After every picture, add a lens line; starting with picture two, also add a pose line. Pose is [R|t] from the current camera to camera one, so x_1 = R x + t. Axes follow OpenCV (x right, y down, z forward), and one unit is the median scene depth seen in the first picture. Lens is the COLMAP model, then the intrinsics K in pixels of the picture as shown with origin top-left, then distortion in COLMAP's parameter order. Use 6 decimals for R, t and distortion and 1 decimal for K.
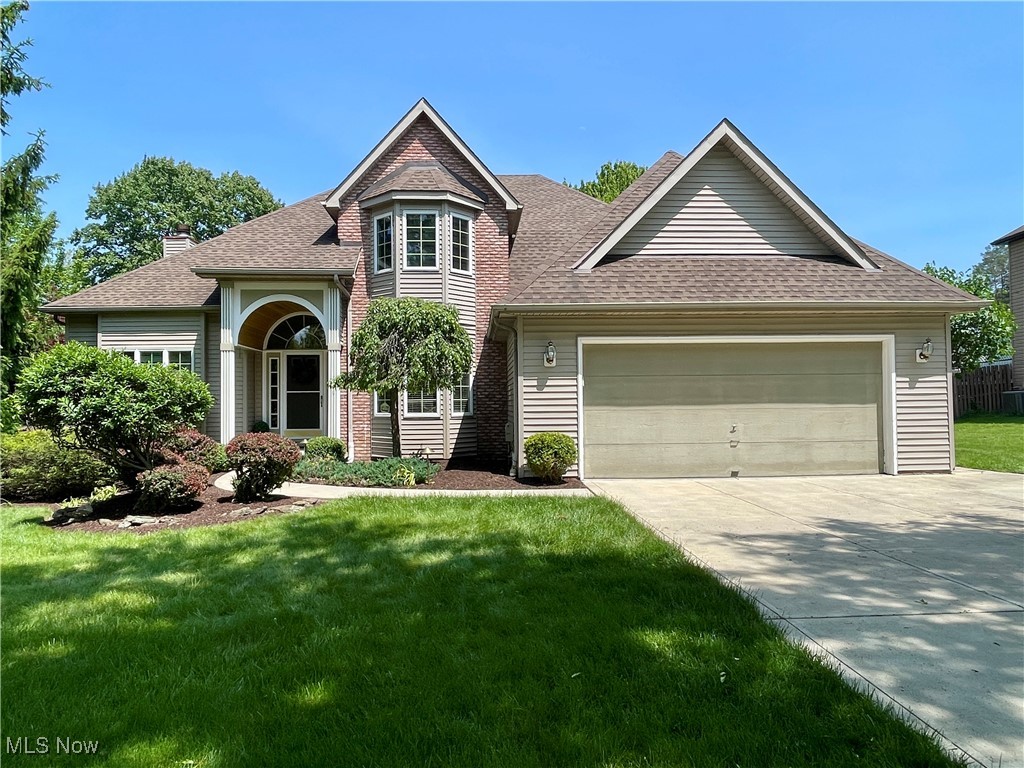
lens RADIAL K [[682.9, 0, 512.0], [0, 682.9, 384.0], [0, 0, 1]] dist [-0.005007, -0.003344]
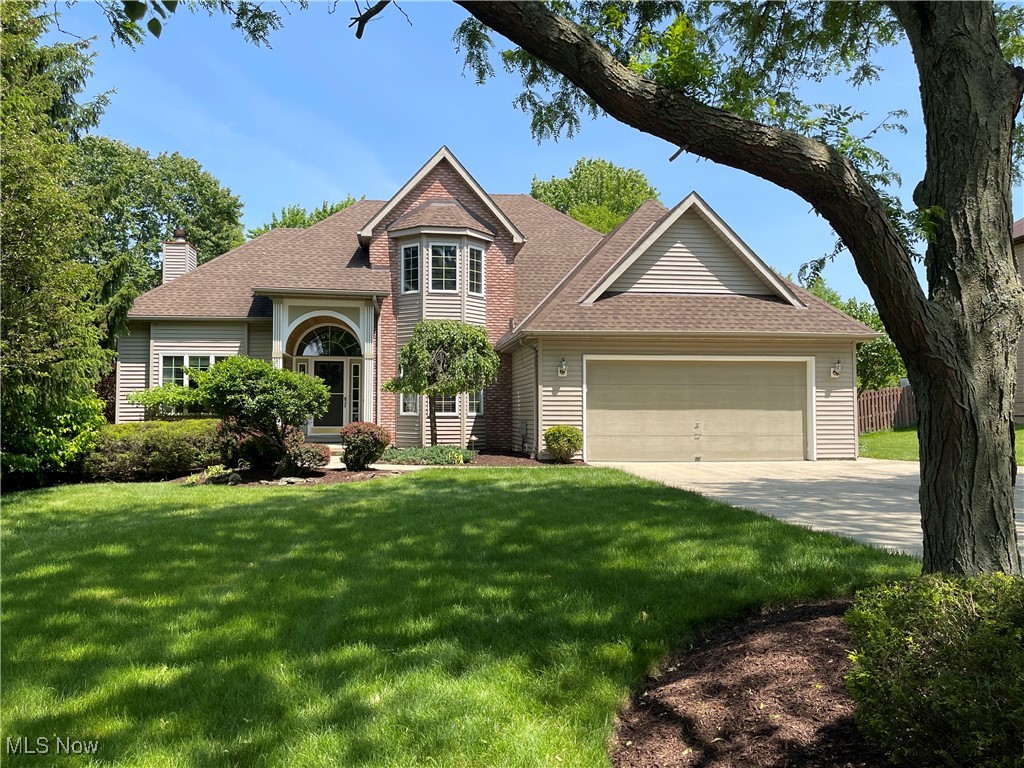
lens RADIAL K [[823.2, 0, 512.0], [0, 823.2, 384.0], [0, 0, 1]] dist [0.047667, -0.066381]
pose [[0.996423, 0.014529, 0.083244, -0.133629], [-0.013964, 0.999875, -0.007358, 0.001502], [-0.083341, 0.006170, 0.996502, -0.450831]]
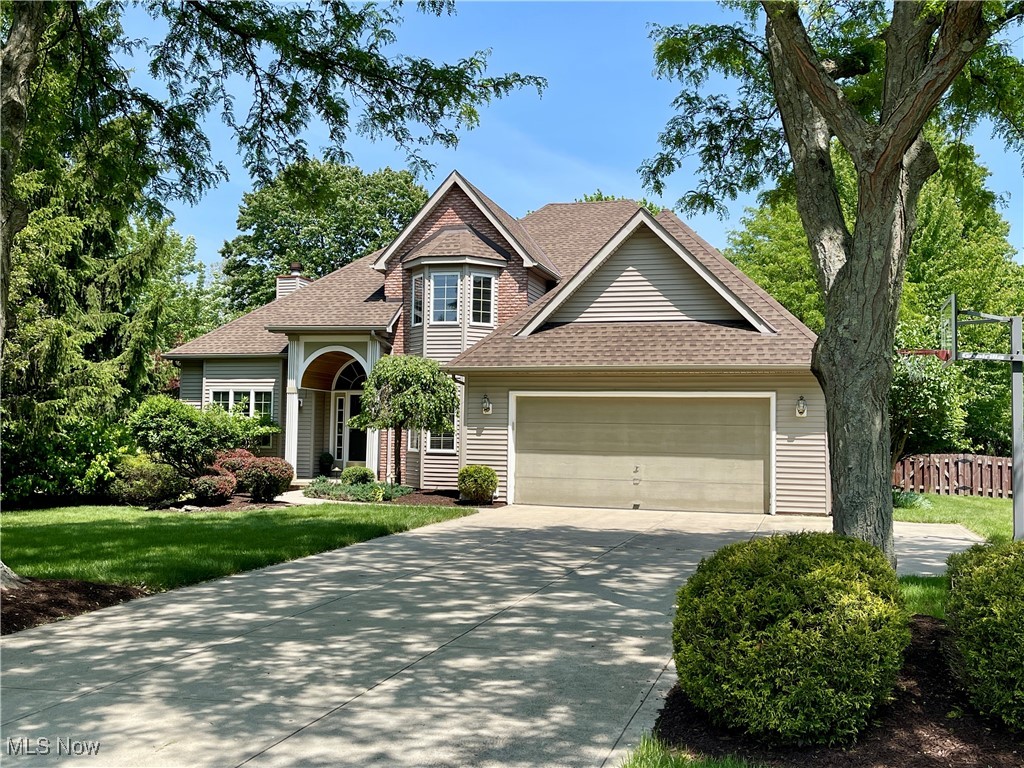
lens RADIAL K [[1064.8, 0, 512.0], [0, 1064.8, 384.0], [0, 0, 1]] dist [0.119283, -0.131761]
pose [[0.943844, 0.010225, -0.330232, 0.574044], [-0.019262, 0.999524, -0.024107, -0.026437], [0.329828, 0.029114, 0.943592, -0.657731]]
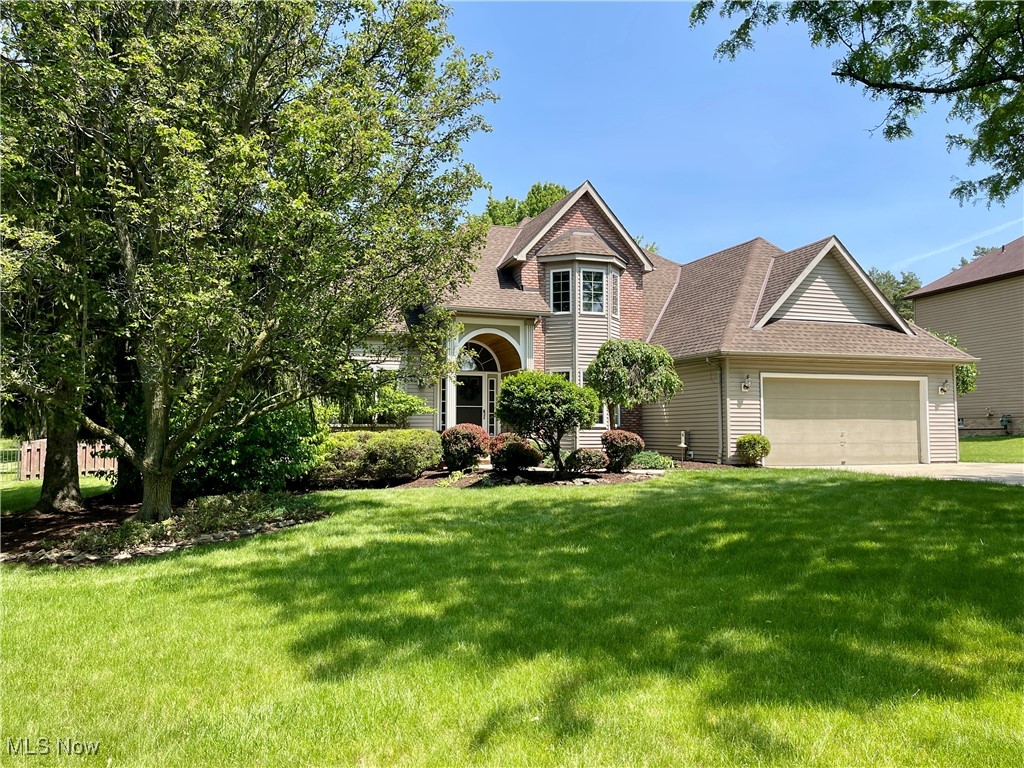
lens RADIAL K [[841.0, 0, 512.0], [0, 841.0, 384.0], [0, 0, 1]] dist [-0.004884, -0.002616]
pose [[0.960993, 0.026606, 0.275290, -0.730779], [-0.018104, 0.999279, -0.033379, 0.022428], [-0.275980, 0.027094, 0.960782, -0.502977]]
